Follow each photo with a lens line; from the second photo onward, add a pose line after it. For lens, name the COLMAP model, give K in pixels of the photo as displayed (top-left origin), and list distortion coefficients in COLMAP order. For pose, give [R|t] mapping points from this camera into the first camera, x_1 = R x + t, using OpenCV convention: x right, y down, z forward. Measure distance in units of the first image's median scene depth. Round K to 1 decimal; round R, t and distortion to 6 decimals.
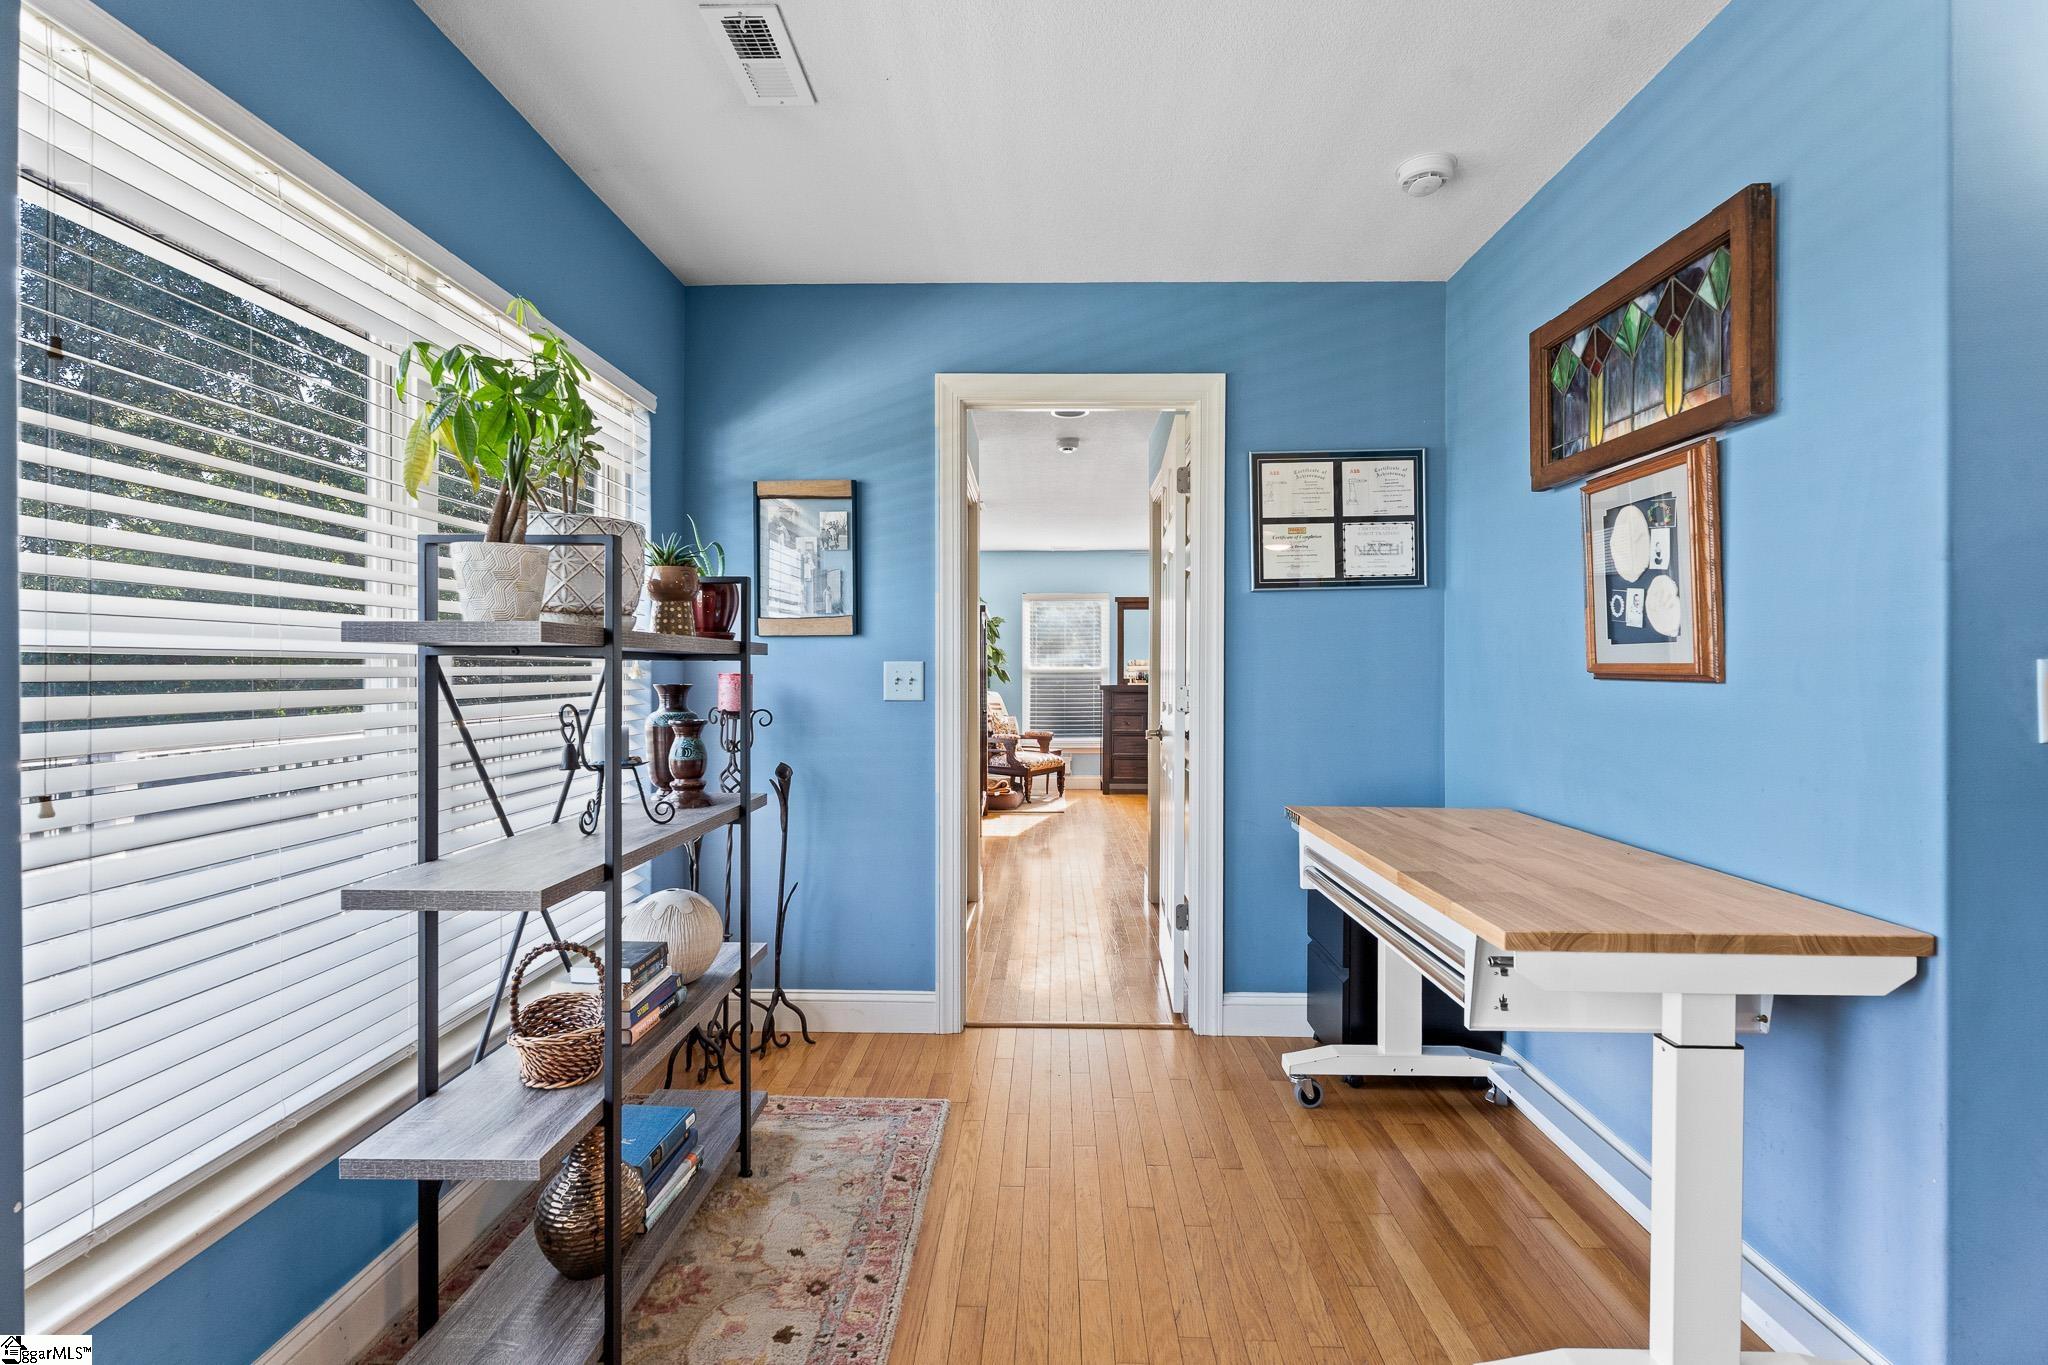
lens RADIAL K [[923.4, 0, 1023.5], [0, 923.4, 674.3], [0, 0, 1]] dist [-0.000900, 0.000265]
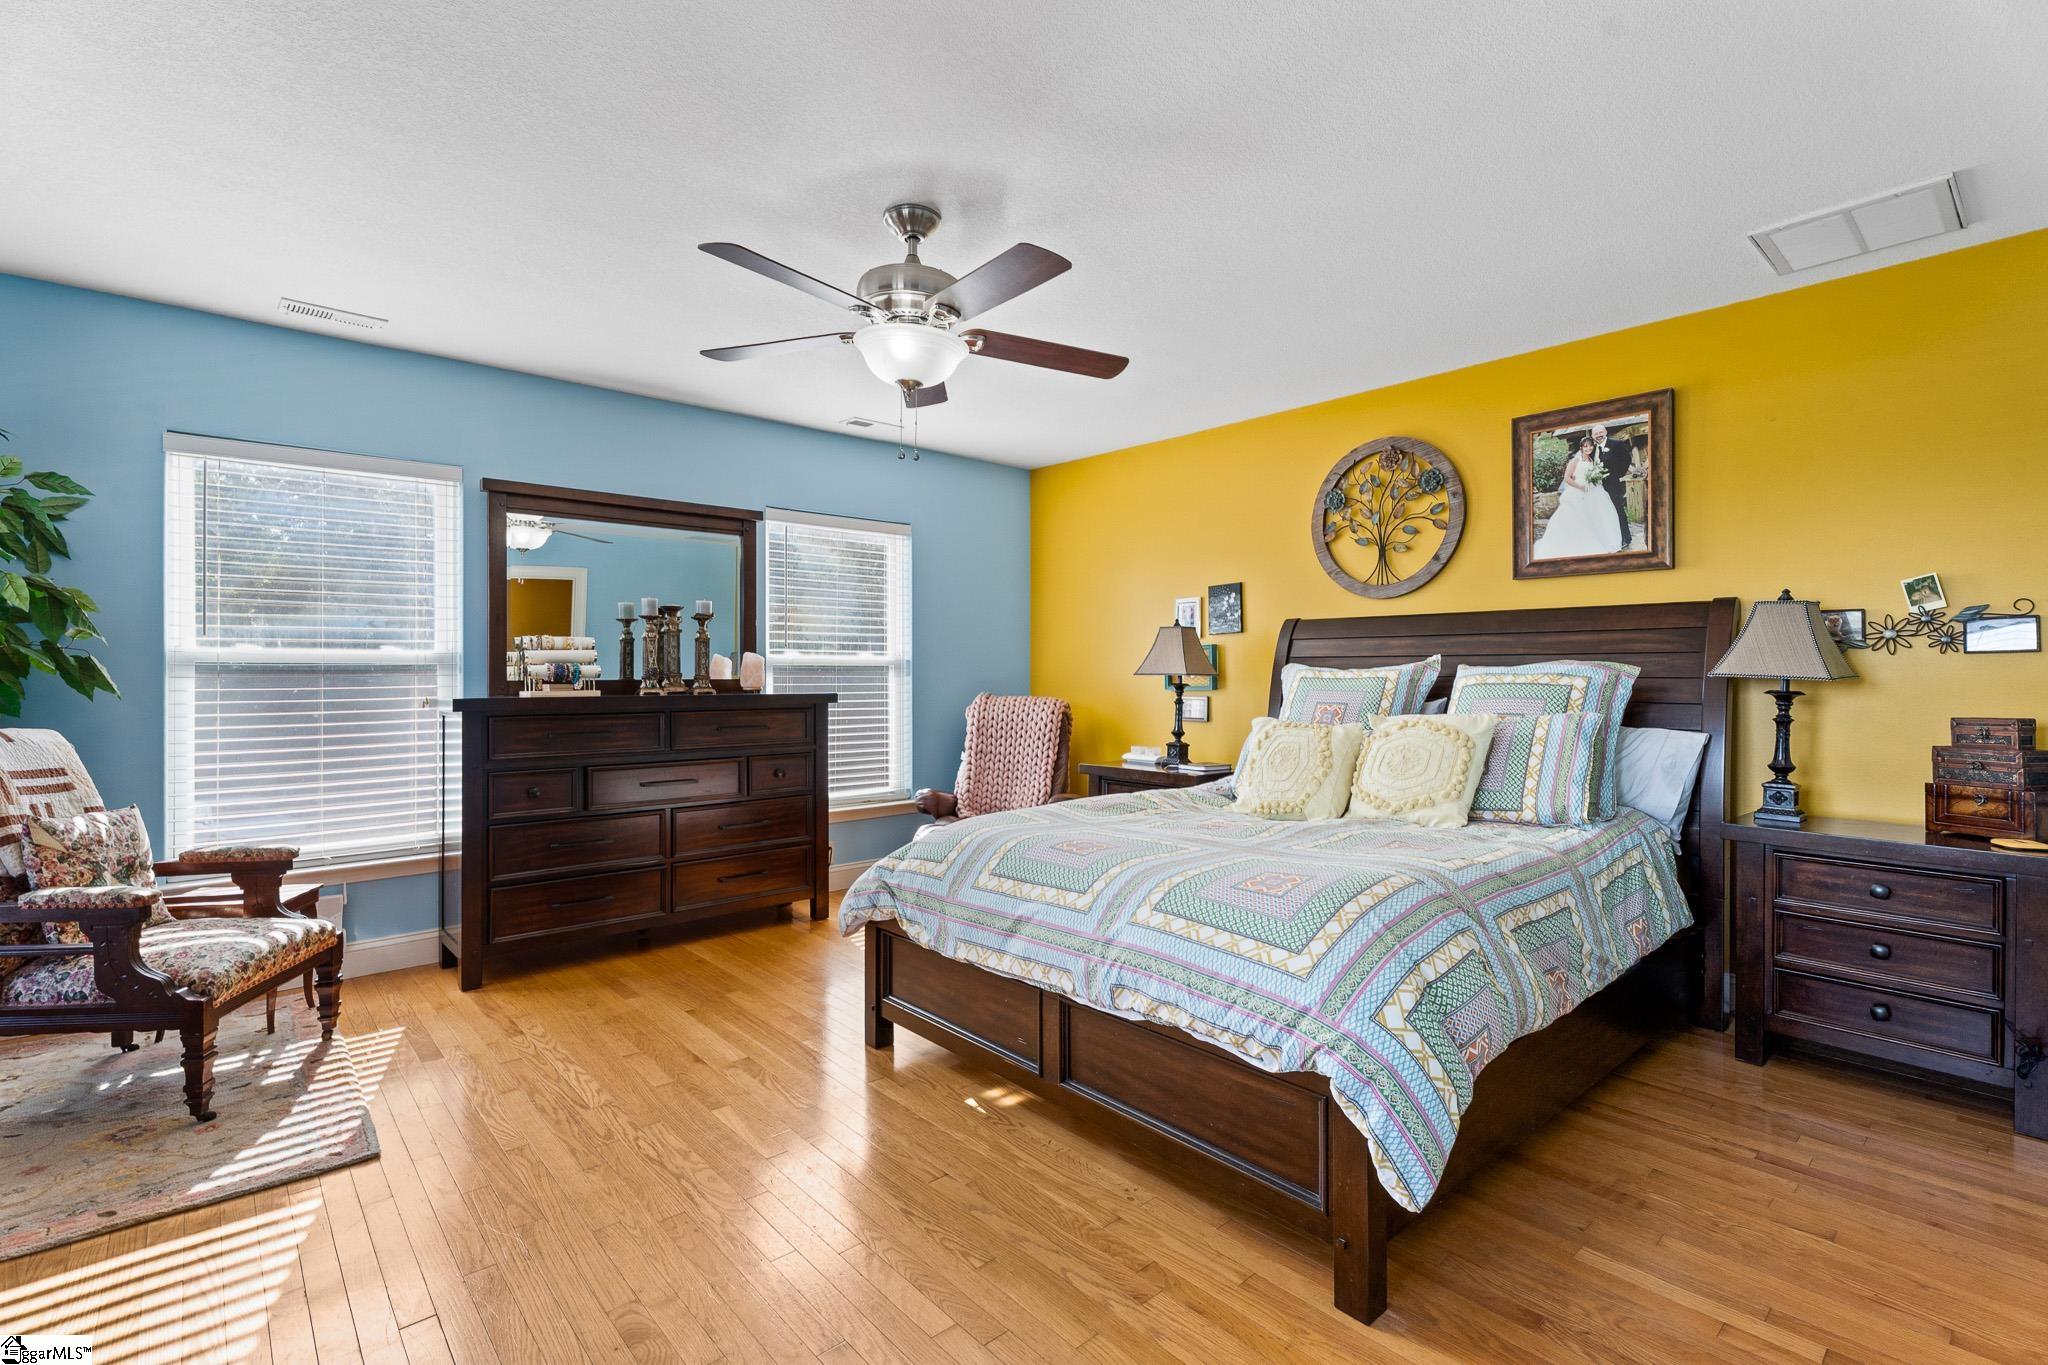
lens RADIAL K [[923.4, 0, 1018.3], [0, 923.4, 670.6], [0, 0, 1]] dist [-0.000900, 0.000265]
pose [[0.729011, -0.001351, 0.684501, -0.005049], [0.000988, 0.999999, 0.000921, 0.000100], [-0.684502, 0.000005, 0.729011, 0.570801]]
